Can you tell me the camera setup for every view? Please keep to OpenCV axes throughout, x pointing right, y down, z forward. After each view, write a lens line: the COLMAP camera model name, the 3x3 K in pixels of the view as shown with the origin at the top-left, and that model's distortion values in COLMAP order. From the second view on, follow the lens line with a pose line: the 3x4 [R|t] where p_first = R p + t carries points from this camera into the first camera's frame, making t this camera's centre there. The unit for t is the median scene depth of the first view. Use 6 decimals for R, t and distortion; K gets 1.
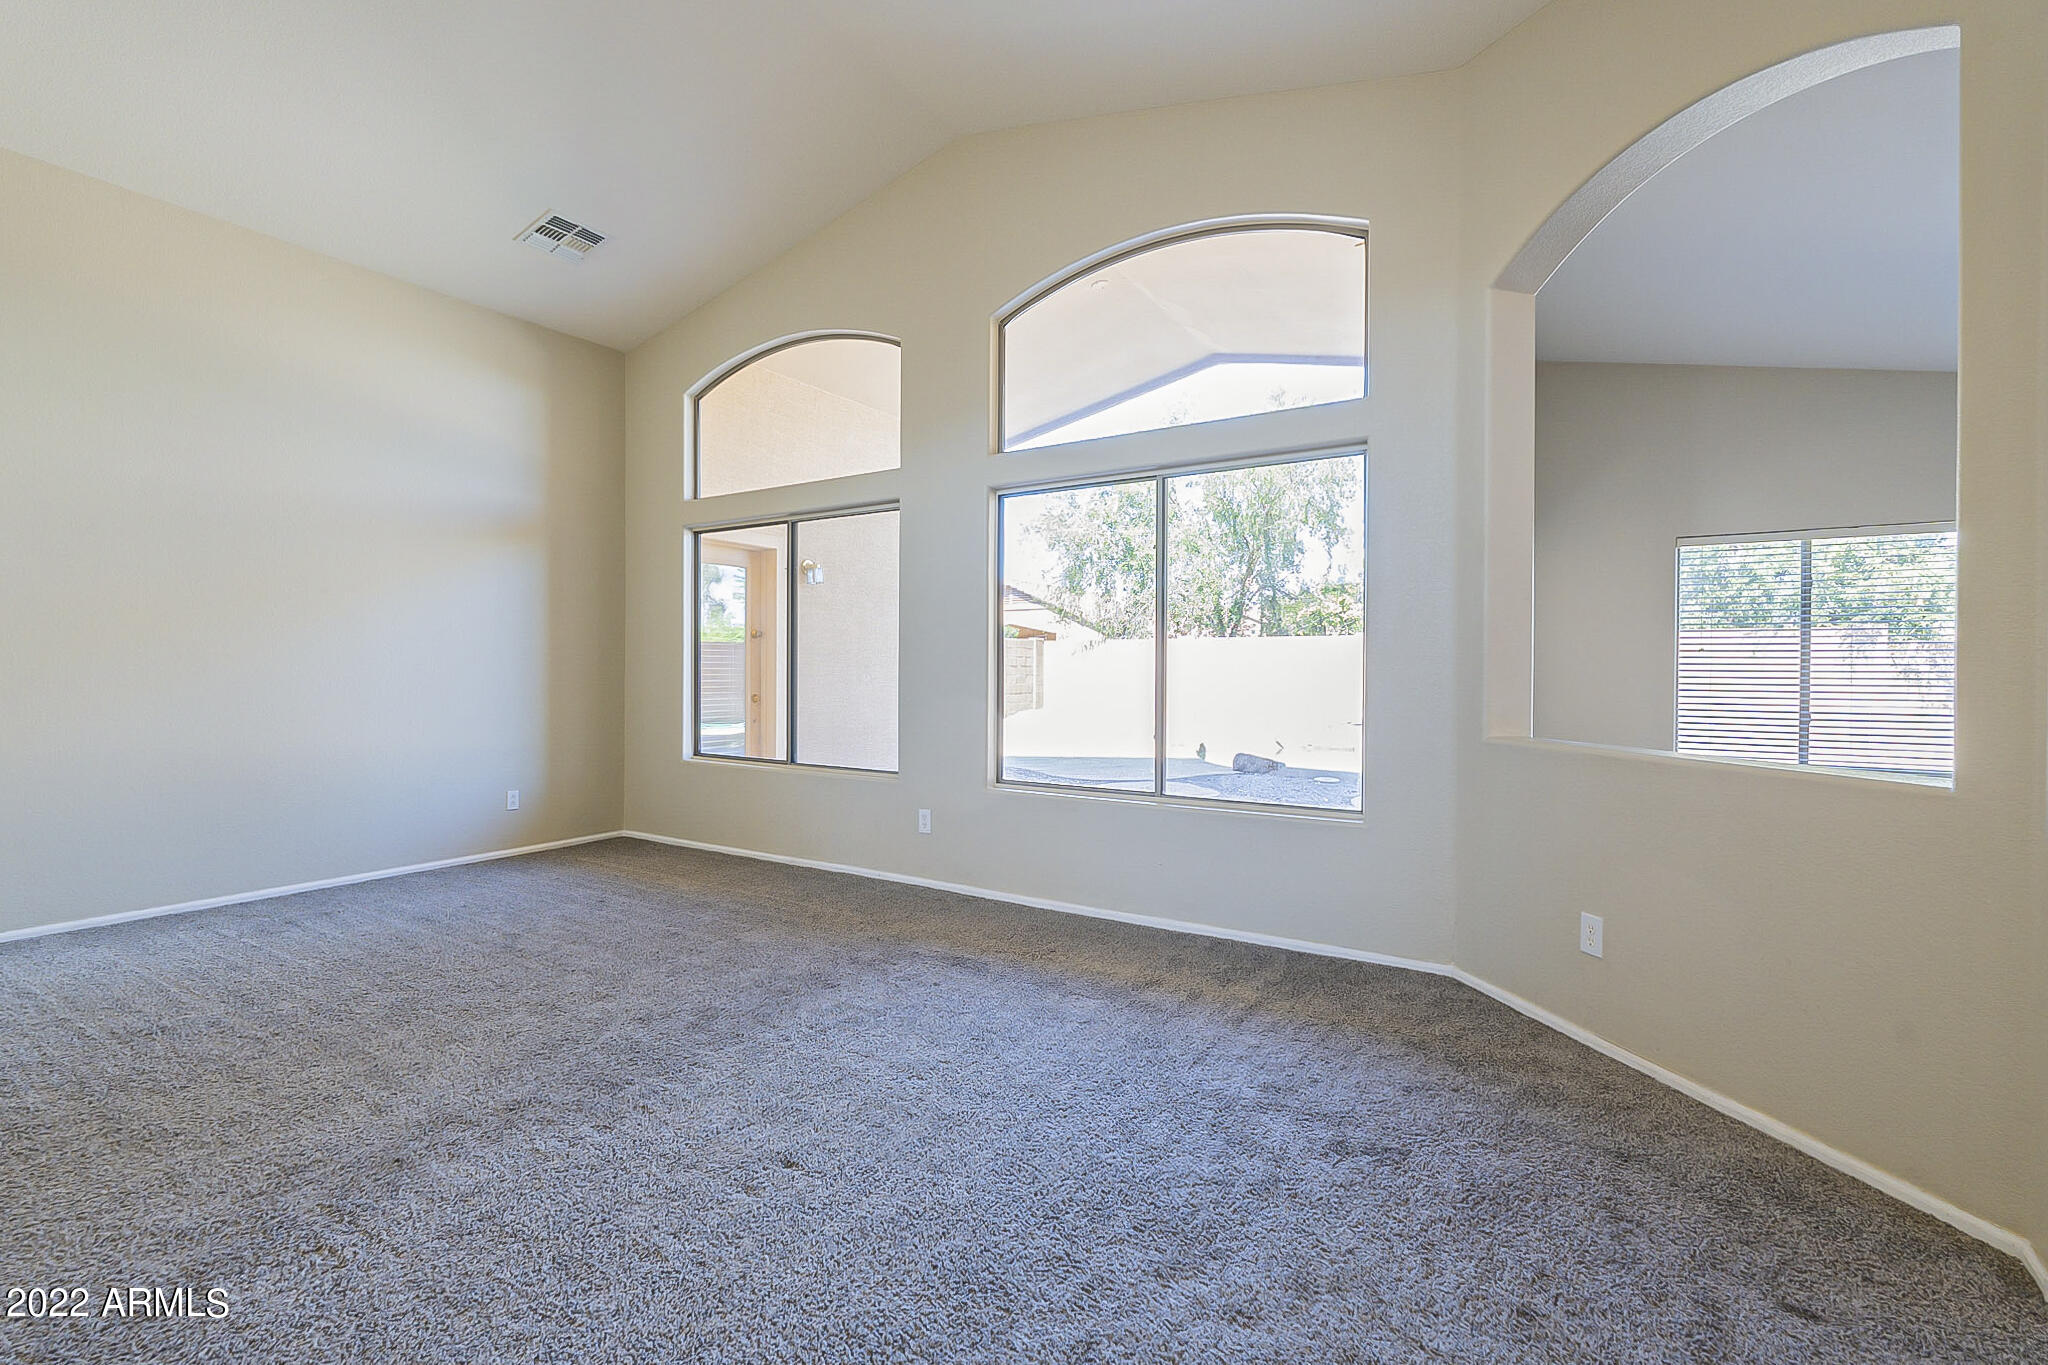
lens RADIAL K [[897.3, 0, 1032.8], [0, 897.3, 671.4], [0, 0, 1]] dist [-0.005383, 0.000547]
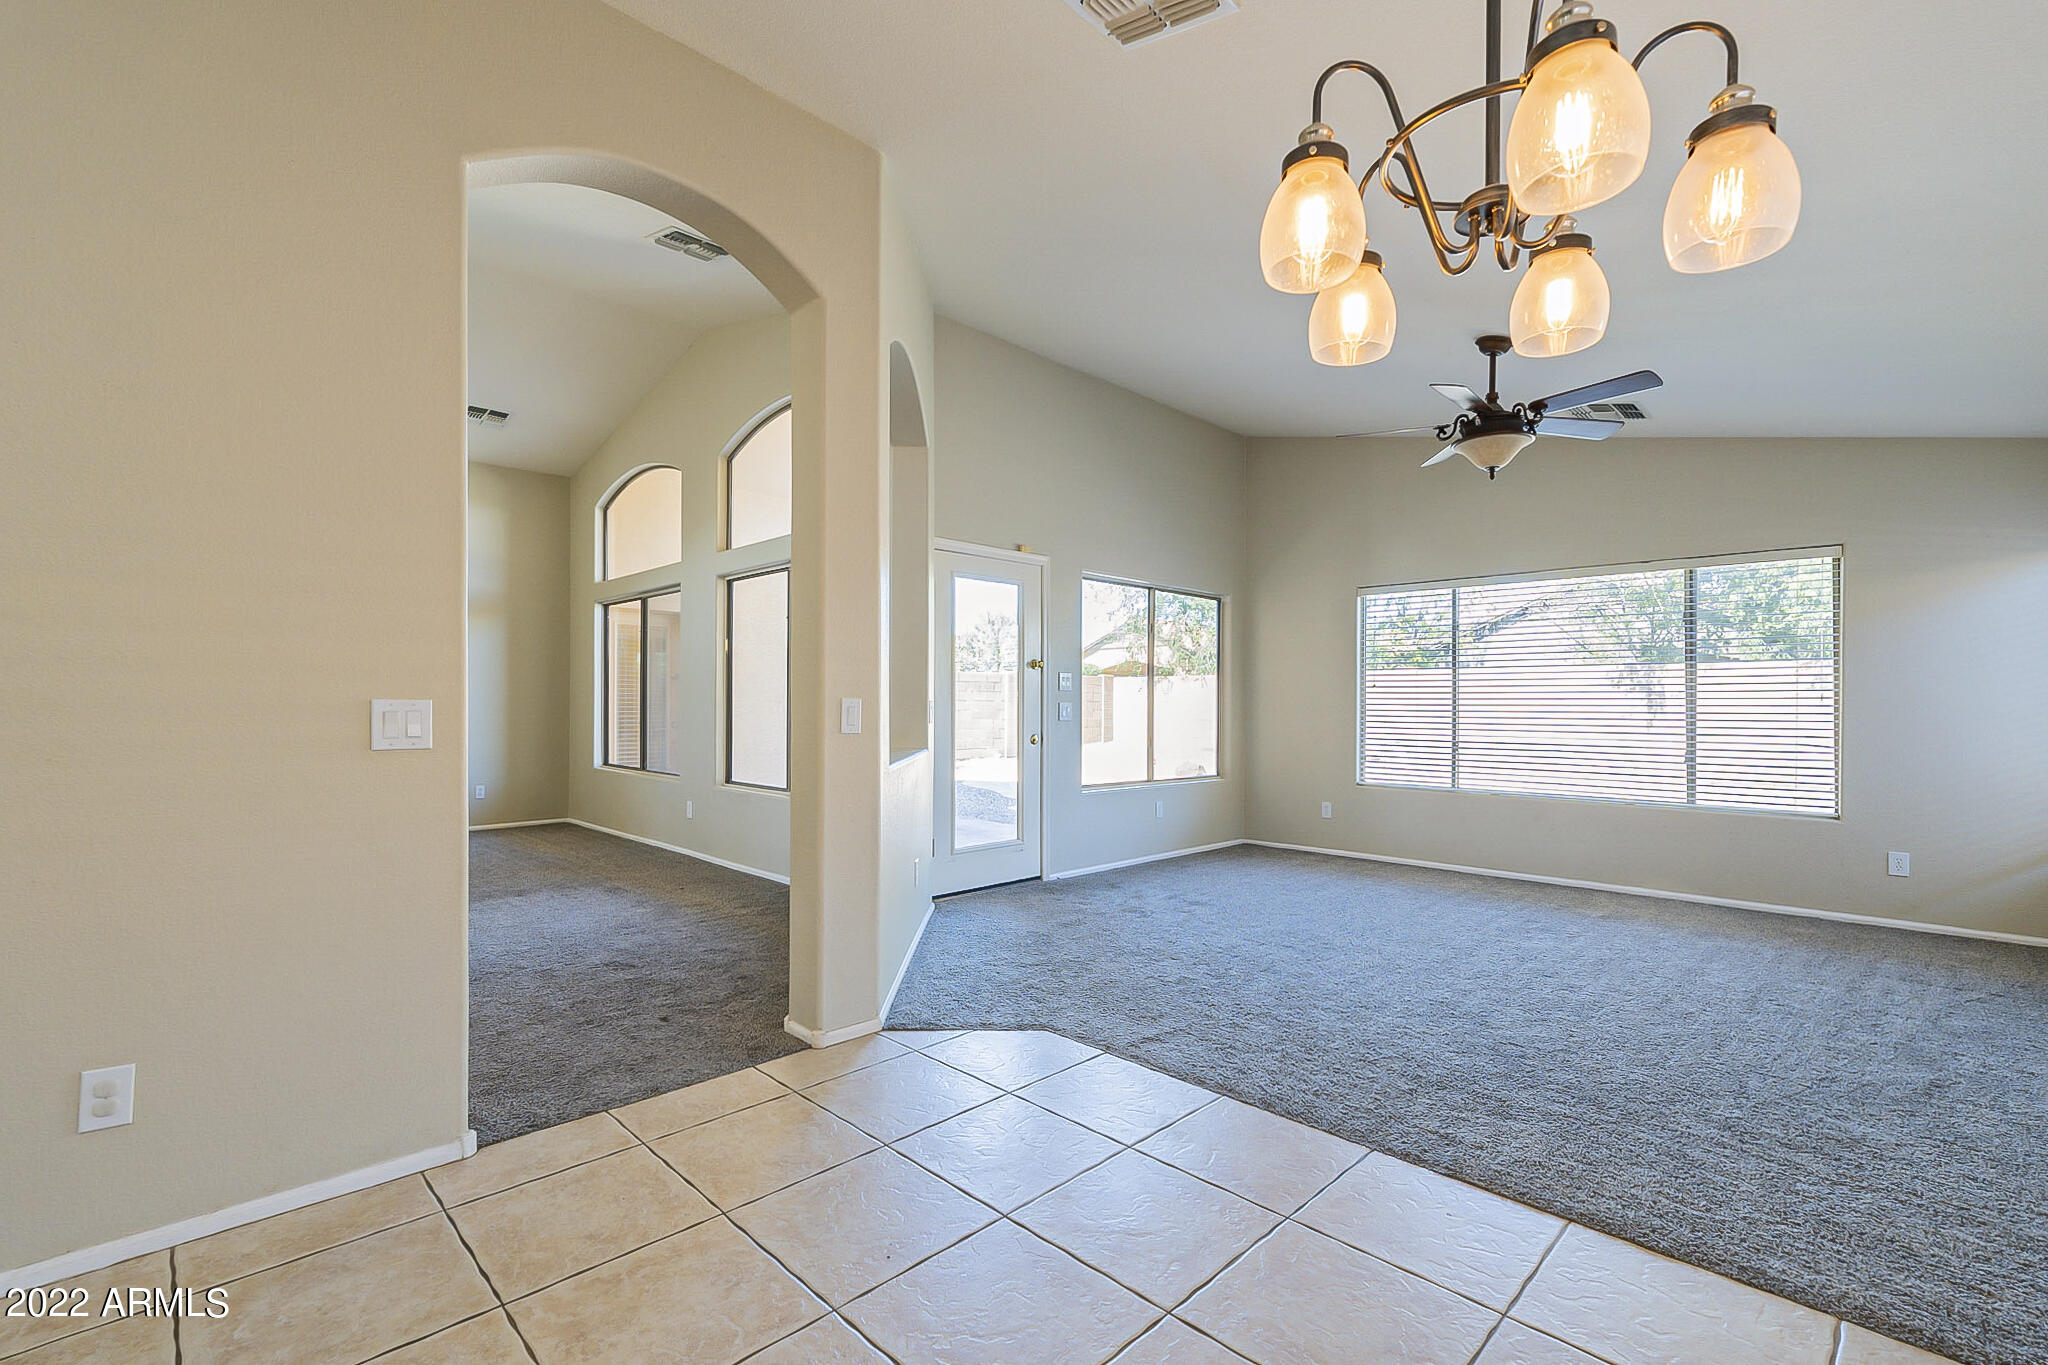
lens RADIAL K [[897.3, 0, 1015.5], [0, 897.3, 704.3], [0, 0, 1]] dist [-0.005383, 0.000547]
pose [[0.974226, -0.000513, -0.225572, 0.565142], [-0.000002, 0.999997, -0.002279, 0.002548], [0.225573, 0.002221, 0.974224, -0.216822]]
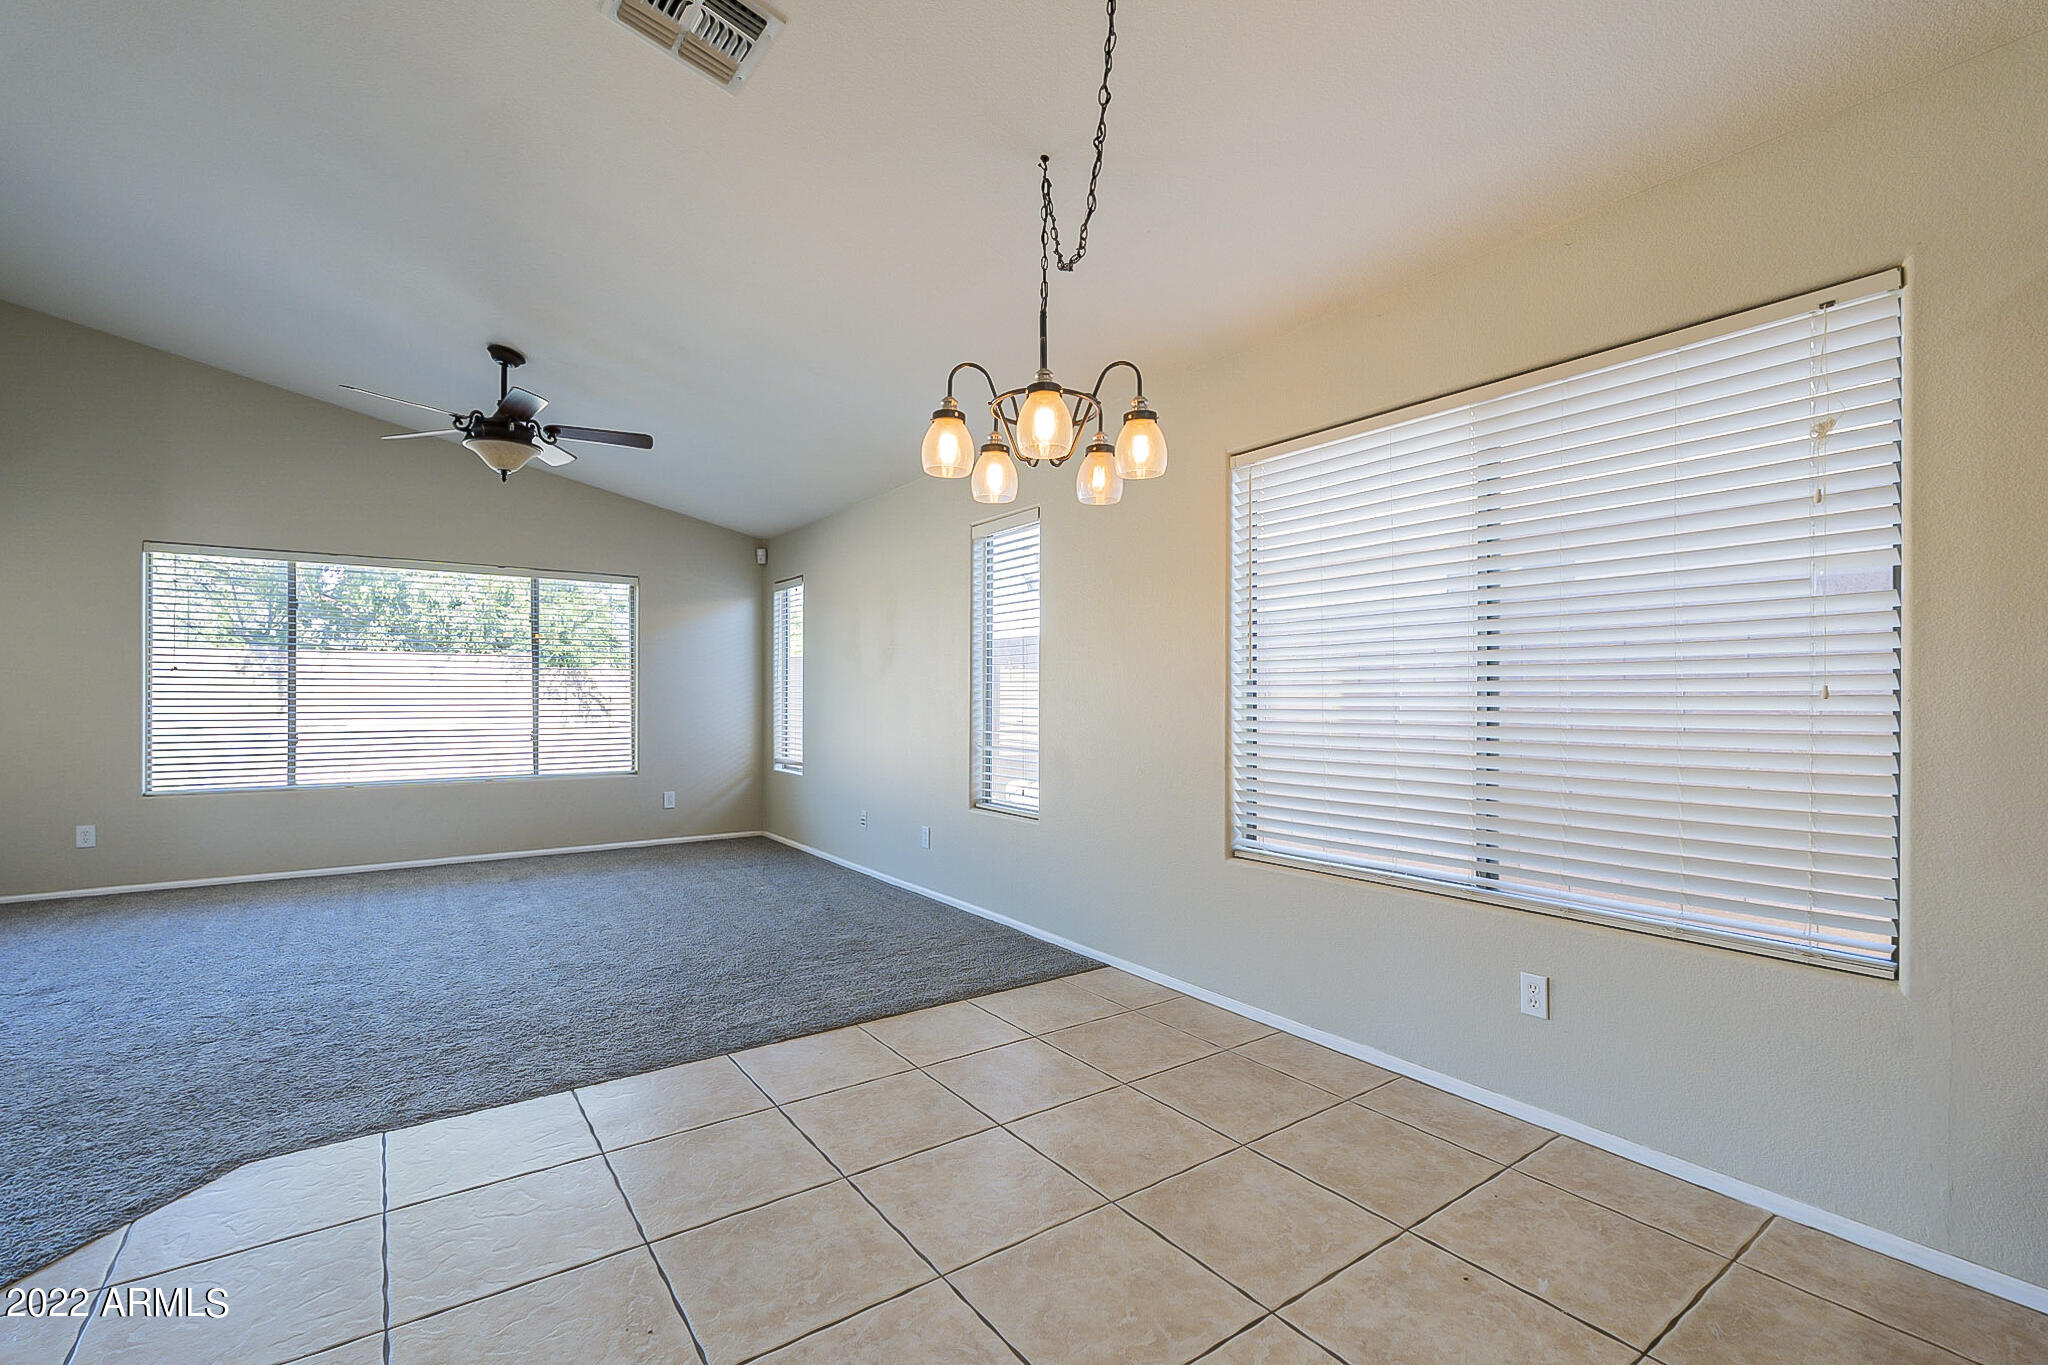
lens RADIAL K [[897.3, 0, 1012.0], [0, 897.3, 691.2], [0, 0, 1]] dist [-0.005383, 0.000547]
pose [[0.378850, -0.000610, 0.925458, 0.235818], [0.002199, 0.999998, -0.000241, 0.001302], [-0.925455, 0.002127, 0.378851, -0.124060]]
